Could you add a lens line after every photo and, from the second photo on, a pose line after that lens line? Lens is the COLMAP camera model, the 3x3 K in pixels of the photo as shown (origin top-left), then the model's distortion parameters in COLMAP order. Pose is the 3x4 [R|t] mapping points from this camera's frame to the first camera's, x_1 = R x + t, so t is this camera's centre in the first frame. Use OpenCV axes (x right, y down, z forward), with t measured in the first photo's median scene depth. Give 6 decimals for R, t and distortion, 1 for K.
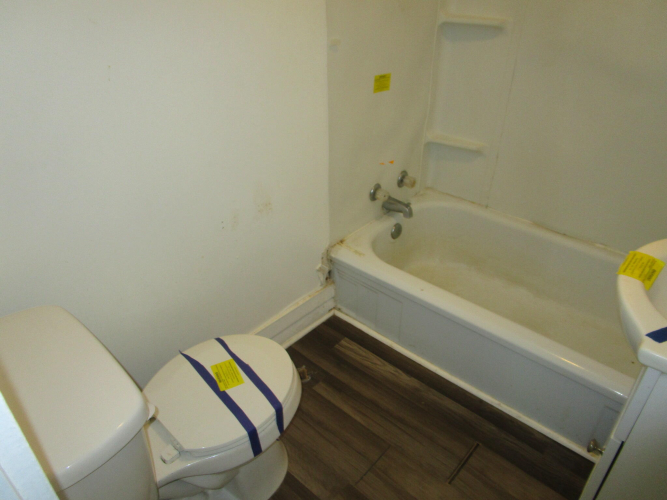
lens RADIAL K [[475.5, 0, 333.5], [0, 475.5, 250.0], [0, 0, 1]] dist [-0.025976, 0.005541]
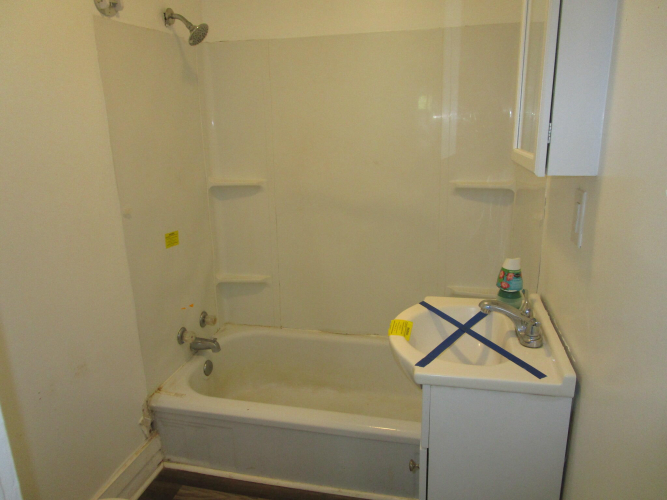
lens RADIAL K [[475.5, 0, 333.5], [0, 475.5, 250.0], [0, 0, 1]] dist [-0.025976, 0.005541]
pose [[0.876729, -0.144378, 0.458805, -0.076484], [0.276066, 0.932170, -0.234196, 0.044128], [-0.393871, 0.331986, 0.857118, -0.117614]]
